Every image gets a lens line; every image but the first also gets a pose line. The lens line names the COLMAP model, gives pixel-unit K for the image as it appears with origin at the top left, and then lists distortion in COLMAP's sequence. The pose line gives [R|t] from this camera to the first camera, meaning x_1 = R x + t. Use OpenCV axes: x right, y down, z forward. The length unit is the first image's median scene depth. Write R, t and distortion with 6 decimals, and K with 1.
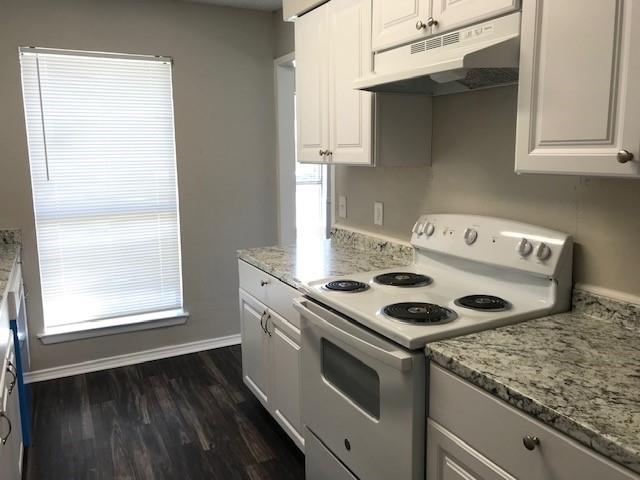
lens RADIAL K [[521.0, 0, 323.3], [0, 521.0, 235.3], [0, 0, 1]] dist [0.011487, -0.004681]
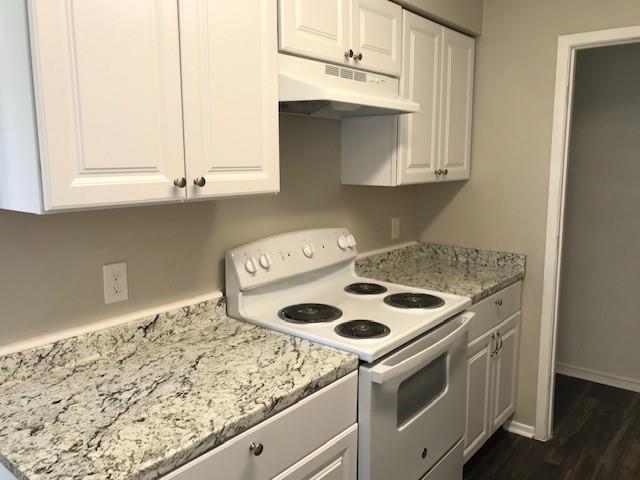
lens RADIAL K [[531.6, 0, 319.4], [0, 531.6, 231.6], [0, 0, 1]] dist [-0.002899, -0.000499]
pose [[-0.406278, -0.124573, 0.905218, -0.657258], [0.148325, 0.968533, 0.199857, -0.230134], [-0.901631, 0.215464, -0.375017, 1.262623]]
